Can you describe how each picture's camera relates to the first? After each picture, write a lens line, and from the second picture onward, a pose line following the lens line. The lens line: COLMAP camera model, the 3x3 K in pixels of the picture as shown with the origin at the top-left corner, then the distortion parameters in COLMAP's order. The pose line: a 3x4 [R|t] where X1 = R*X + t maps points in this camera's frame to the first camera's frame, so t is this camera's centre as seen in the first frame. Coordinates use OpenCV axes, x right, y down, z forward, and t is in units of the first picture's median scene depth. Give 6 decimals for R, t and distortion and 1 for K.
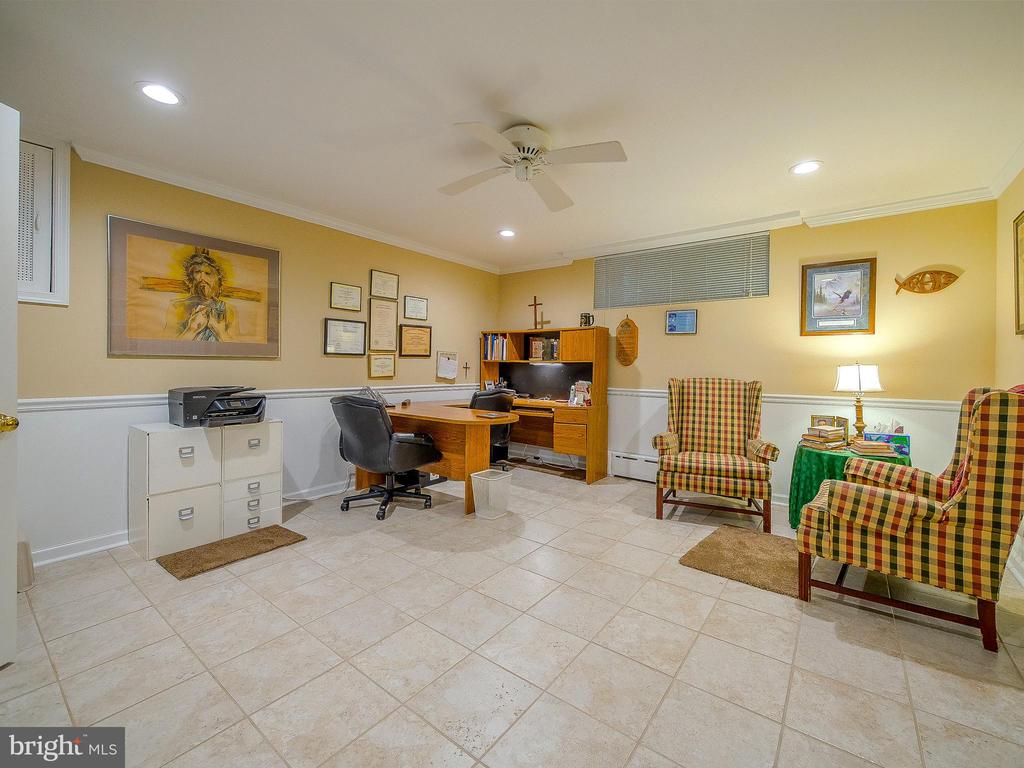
lens RADIAL K [[435.9, 0, 523.0], [0, 435.9, 370.0], [0, 0, 1]] dist [-0.003529, 0.000230]
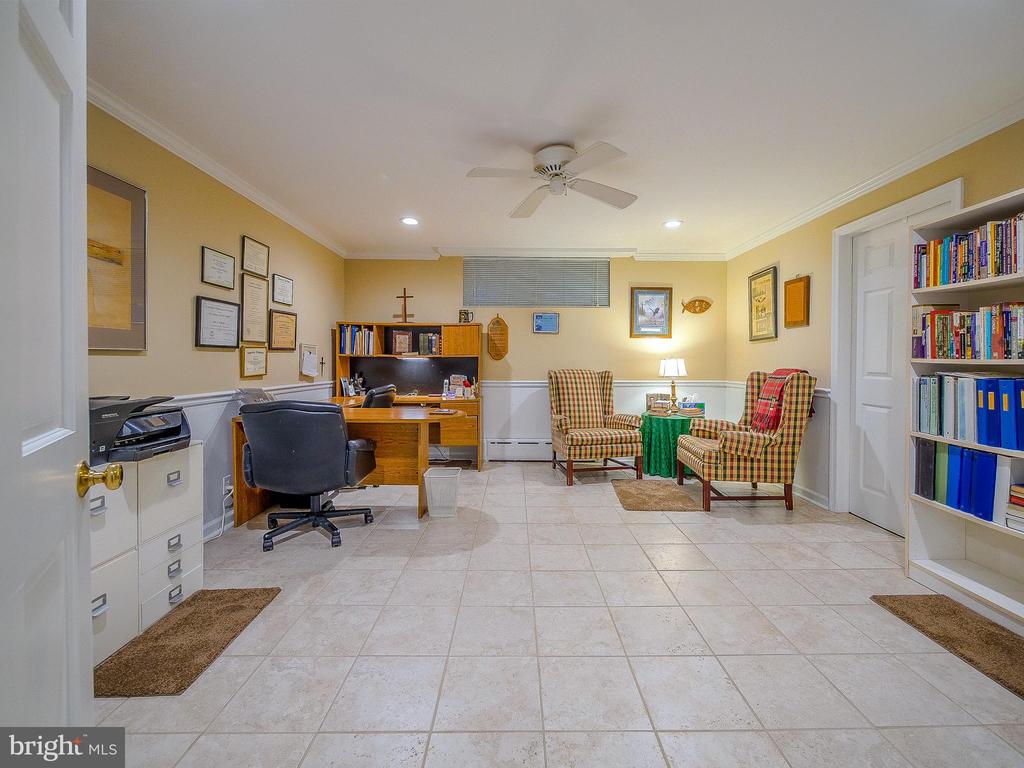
lens RADIAL K [[435.9, 0, 523.0], [0, 435.9, 370.0], [0, 0, 1]] dist [-0.003529, 0.000230]
pose [[0.789501, -0.020125, 0.613420, -0.561217], [0.011088, 0.999767, 0.018529, -0.005894], [-0.613650, -0.007827, 0.789540, 0.126612]]
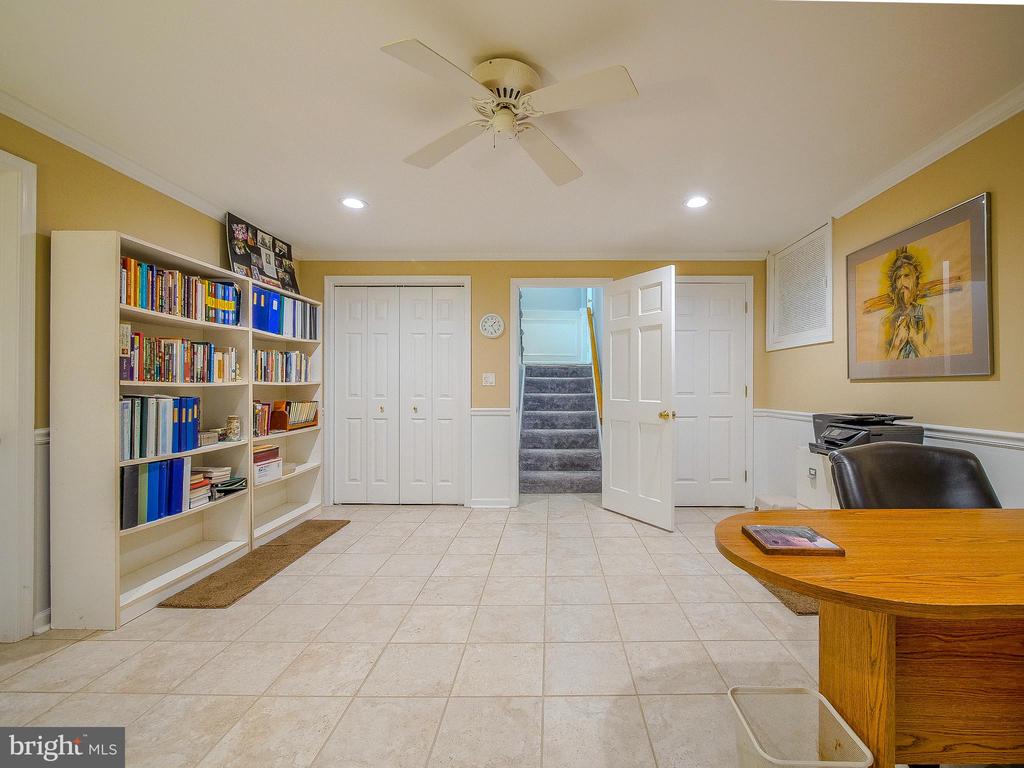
lens RADIAL K [[445.6, 0, 551.1], [0, 445.6, 383.8], [0, 0, 1]] dist [-0.000686, 0.000056]
pose [[-0.801174, -0.013564, -0.598277, 0.292368], [-0.014947, 0.999885, -0.002653, -0.007643], [0.598245, 0.006817, -0.801285, 1.236501]]
